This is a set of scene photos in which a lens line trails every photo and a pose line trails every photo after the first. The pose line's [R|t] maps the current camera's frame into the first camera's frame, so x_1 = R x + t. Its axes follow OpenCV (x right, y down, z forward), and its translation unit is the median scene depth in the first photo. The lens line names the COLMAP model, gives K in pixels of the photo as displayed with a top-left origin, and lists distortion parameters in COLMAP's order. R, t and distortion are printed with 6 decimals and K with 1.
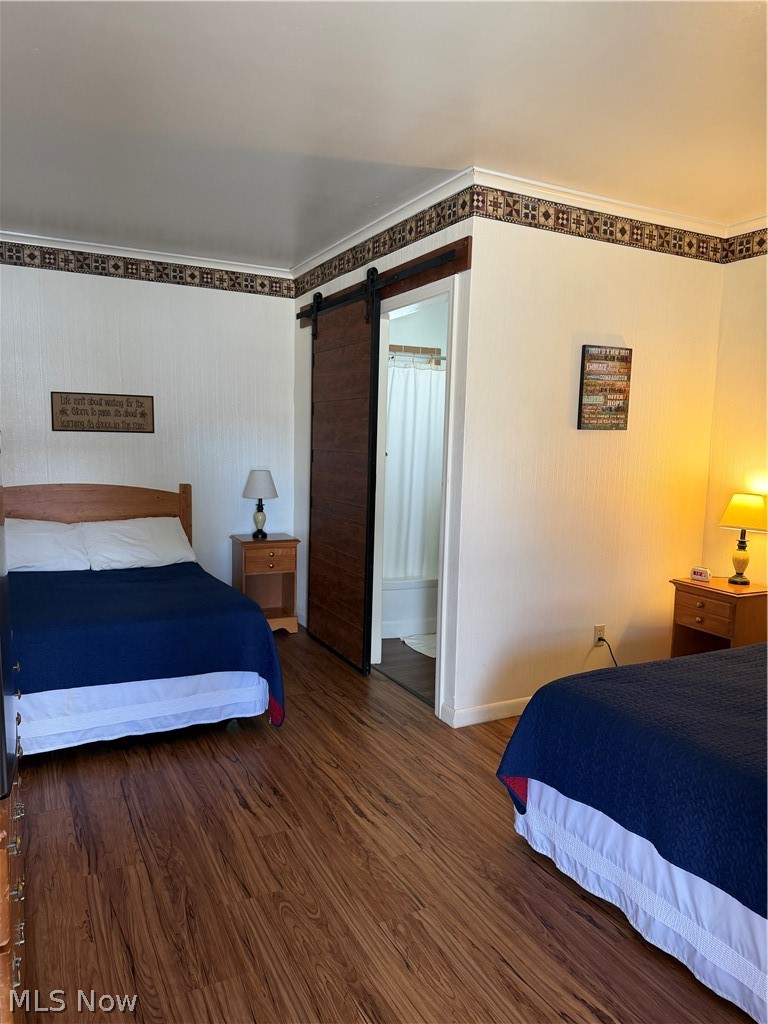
lens RADIAL K [[724.7, 0, 383.4], [0, 724.7, 515.3], [0, 0, 1]] dist [0.050624, -0.039843]
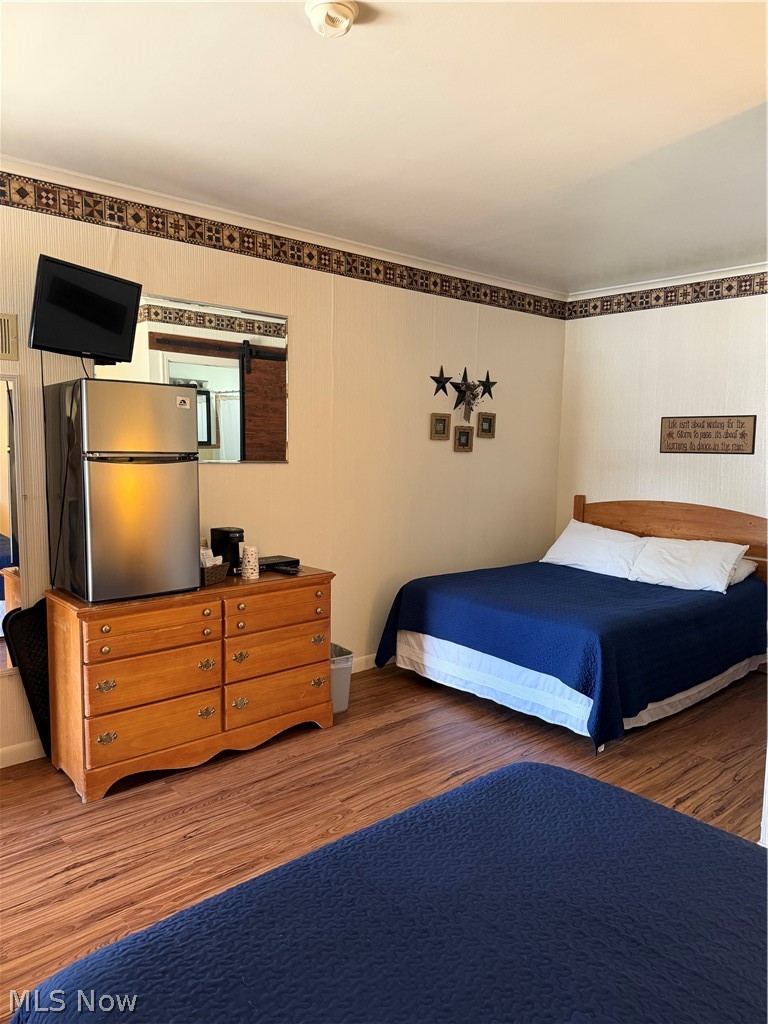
lens RADIAL K [[724.7, 0, 381.6], [0, 724.7, 505.5], [0, 0, 1]] dist [0.050624, -0.039843]
pose [[0.247923, 0.069404, -0.966290, 0.510170], [-0.116172, 0.992363, 0.041471, -0.033343], [0.961789, 0.101975, 0.254093, 0.326247]]
